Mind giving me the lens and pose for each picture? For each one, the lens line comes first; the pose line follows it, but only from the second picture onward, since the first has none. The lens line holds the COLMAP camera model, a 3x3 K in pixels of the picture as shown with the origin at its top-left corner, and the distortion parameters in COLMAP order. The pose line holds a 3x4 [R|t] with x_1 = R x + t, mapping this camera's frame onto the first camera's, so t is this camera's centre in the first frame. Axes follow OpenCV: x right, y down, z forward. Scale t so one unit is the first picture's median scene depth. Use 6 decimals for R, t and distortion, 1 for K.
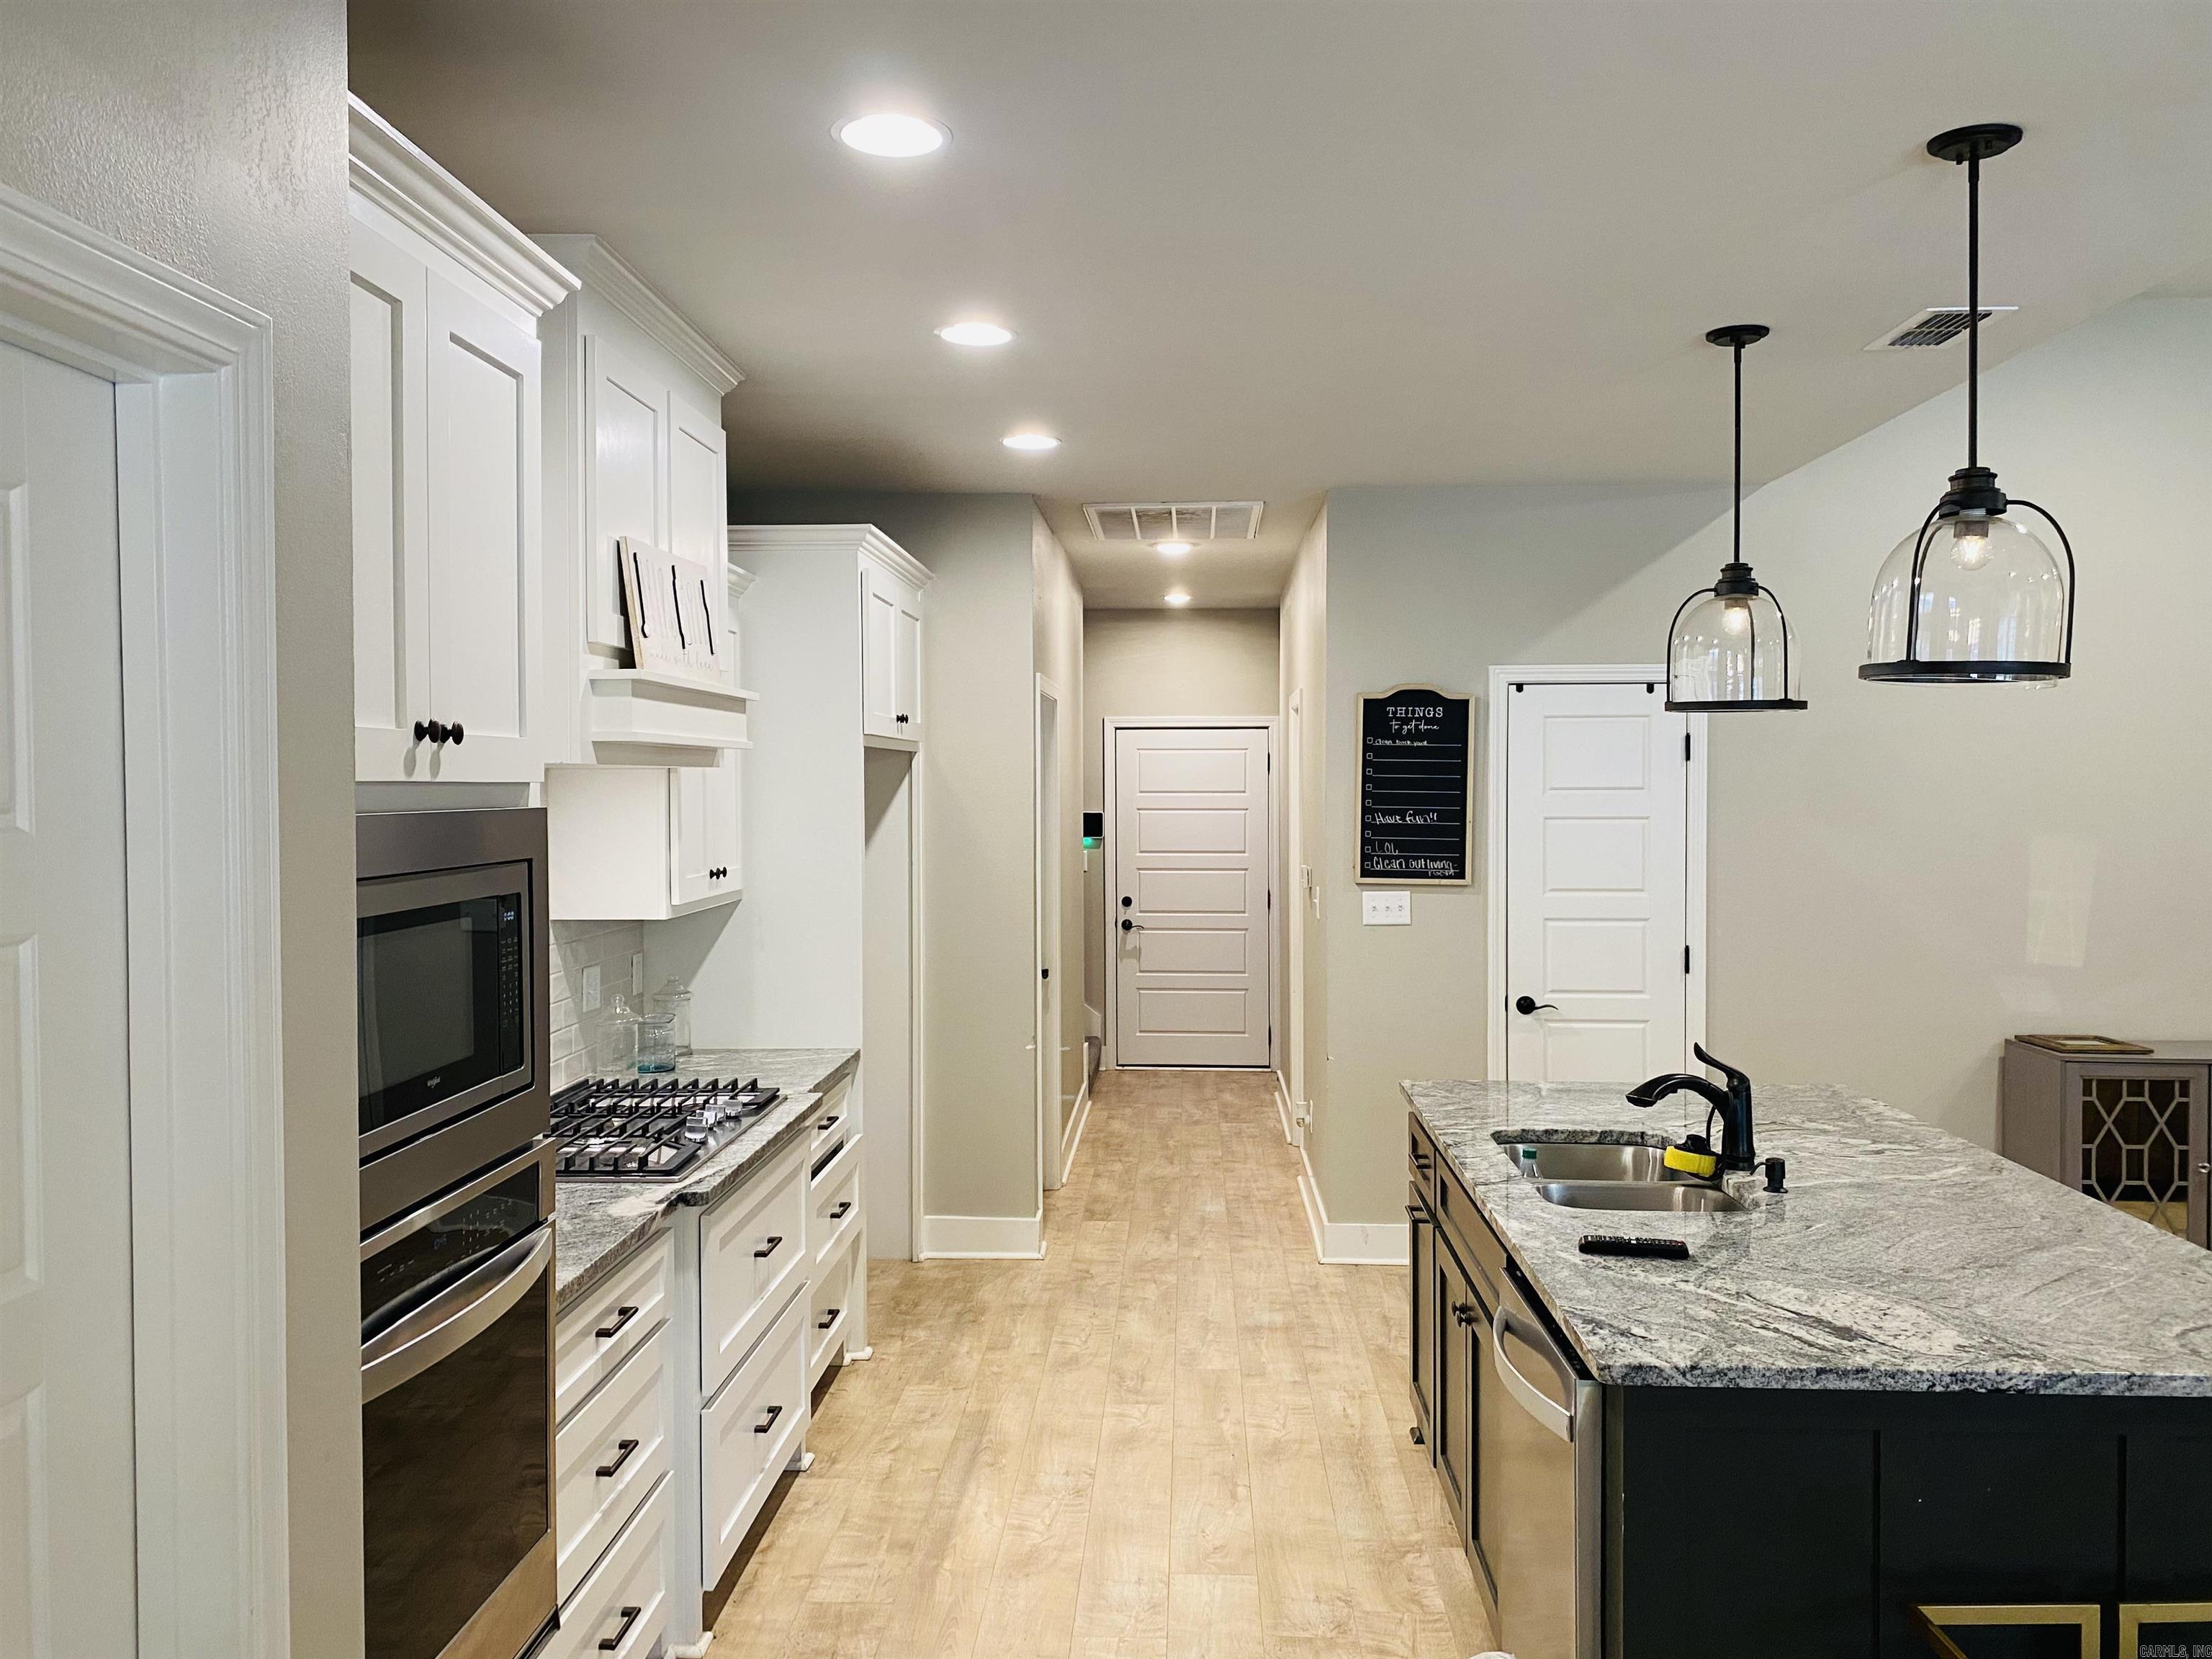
lens RADIAL K [[1667.0, 0, 1107.2], [0, 1667.0, 839.9], [0, 0, 1]] dist [0.031576, -0.068387]
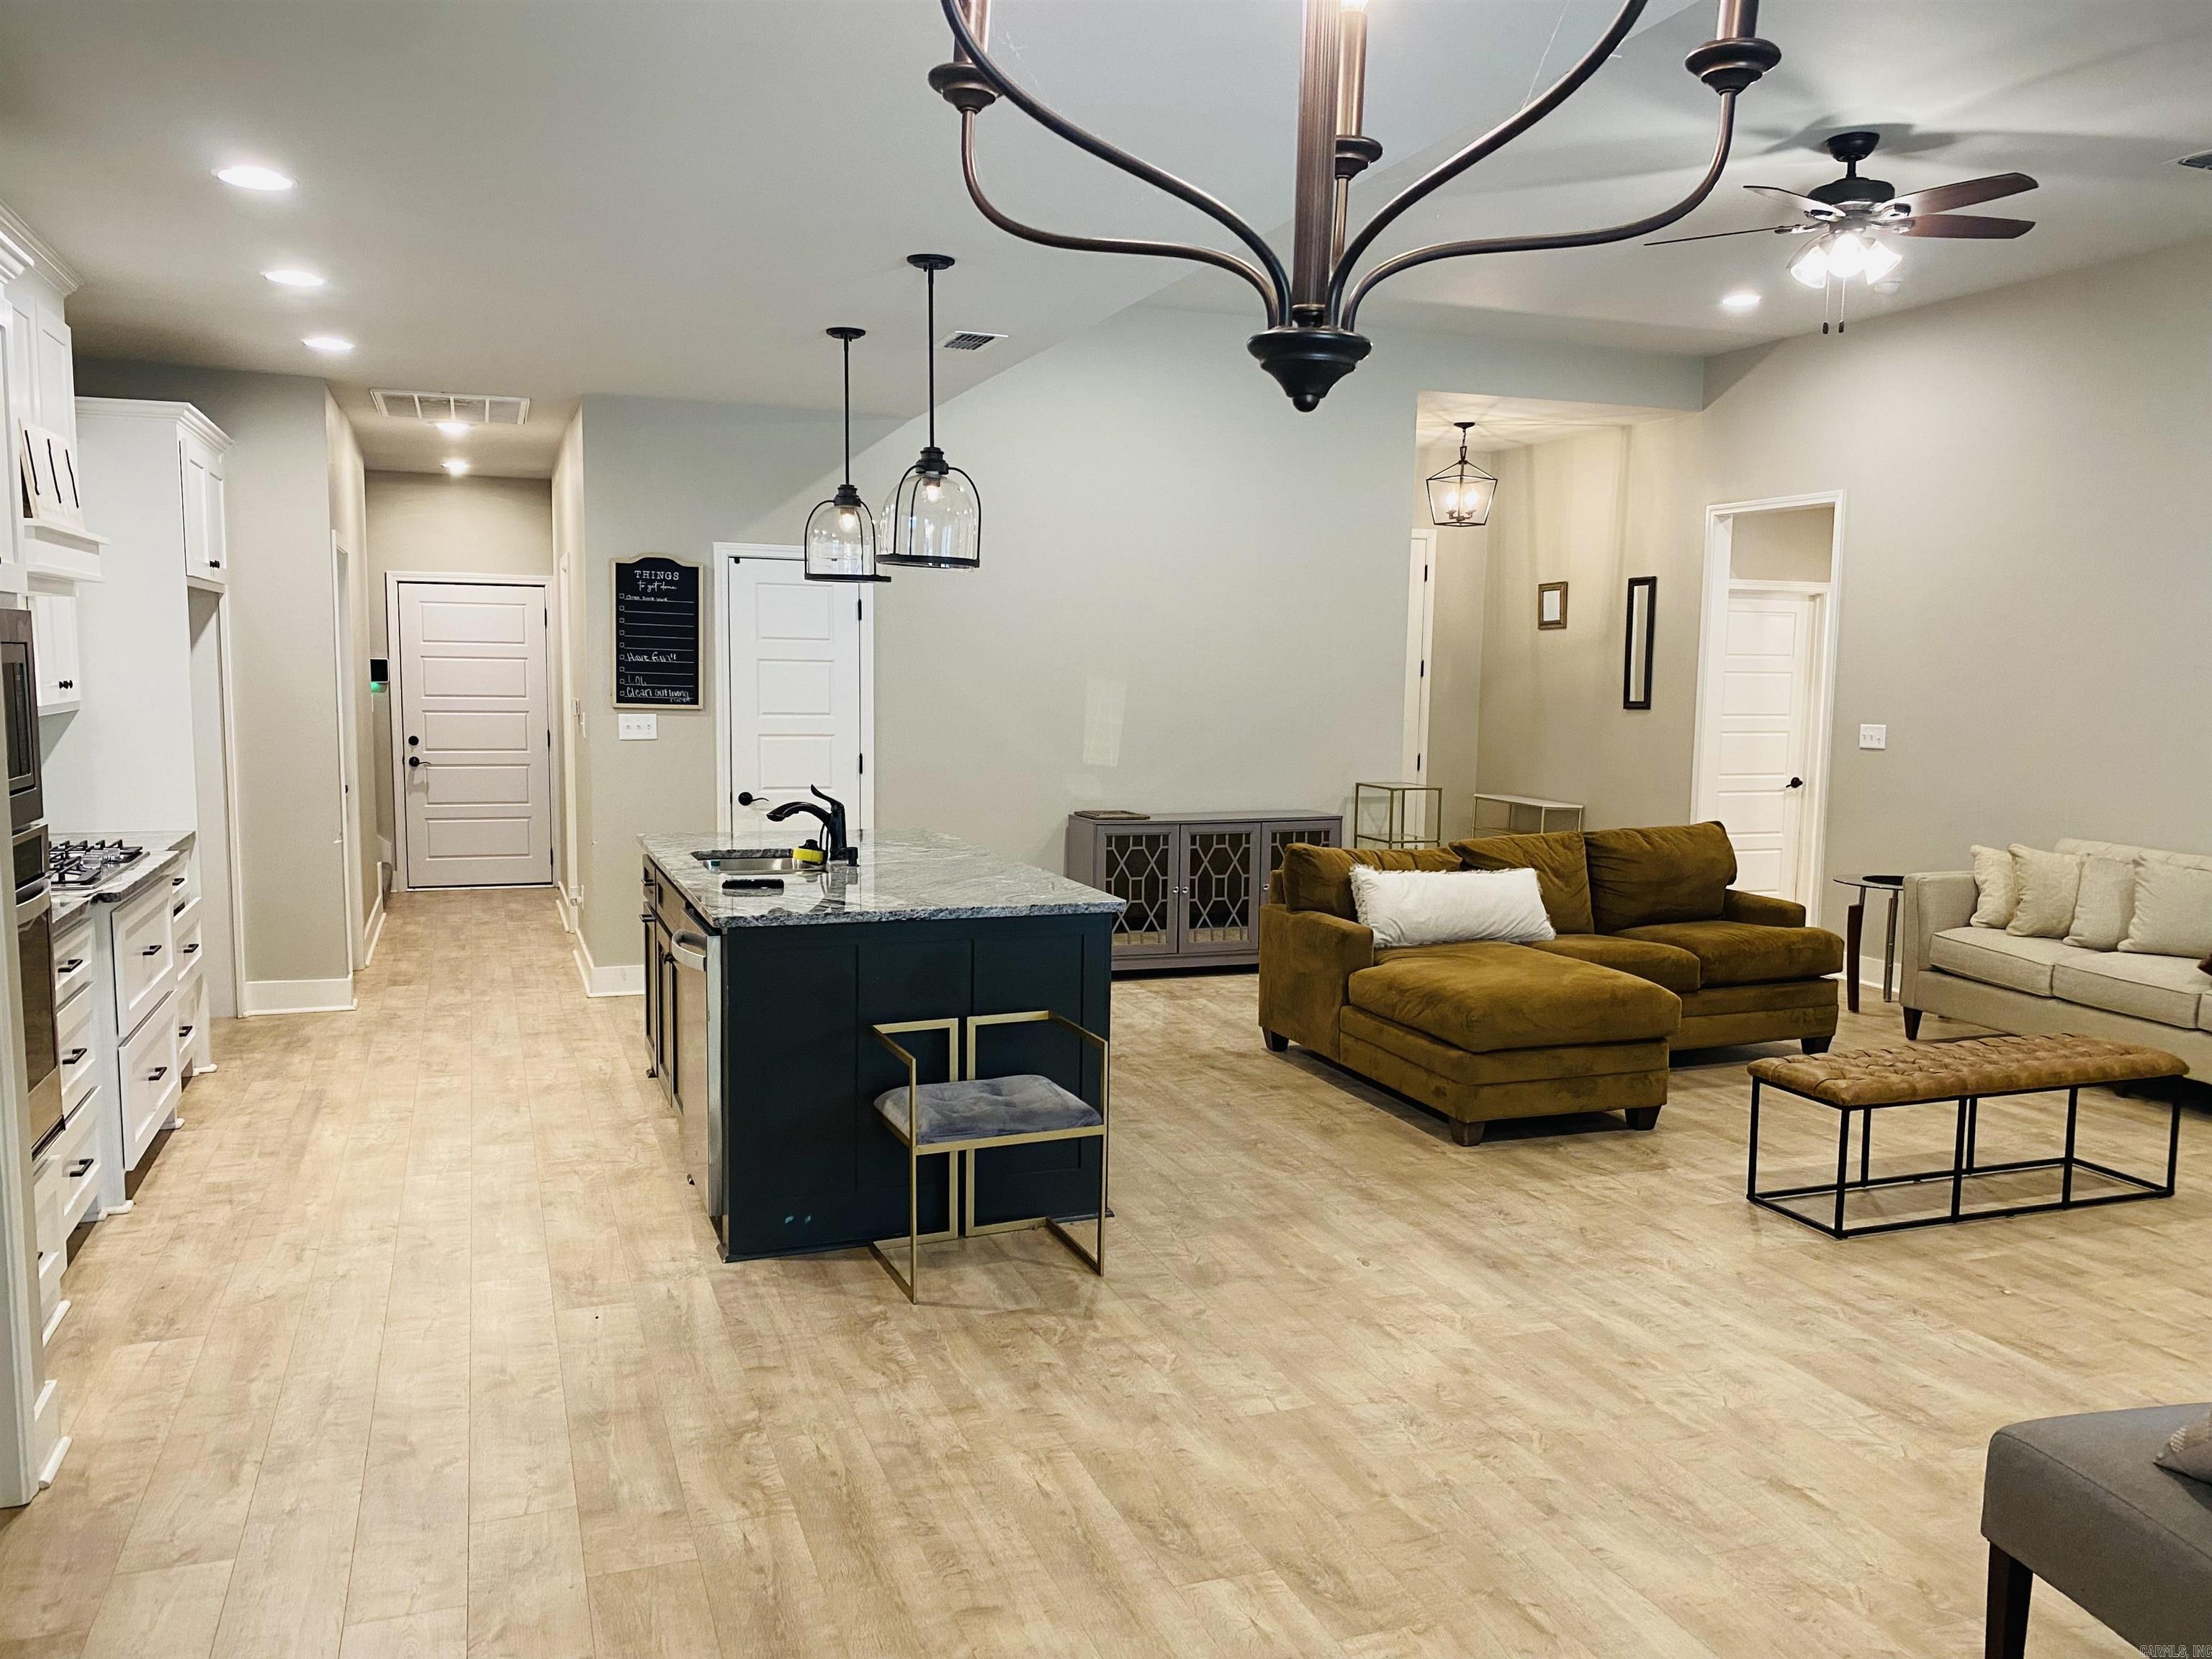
lens RADIAL K [[1667.0, 0, 1107.2], [0, 1667.0, 839.9], [0, 0, 1]] dist [0.031576, -0.068387]
pose [[0.916226, -0.024583, 0.399906, -0.022698], [-0.005557, 0.997240, 0.074033, 0.034128], [-0.400622, -0.070053, 0.913561, -0.383878]]
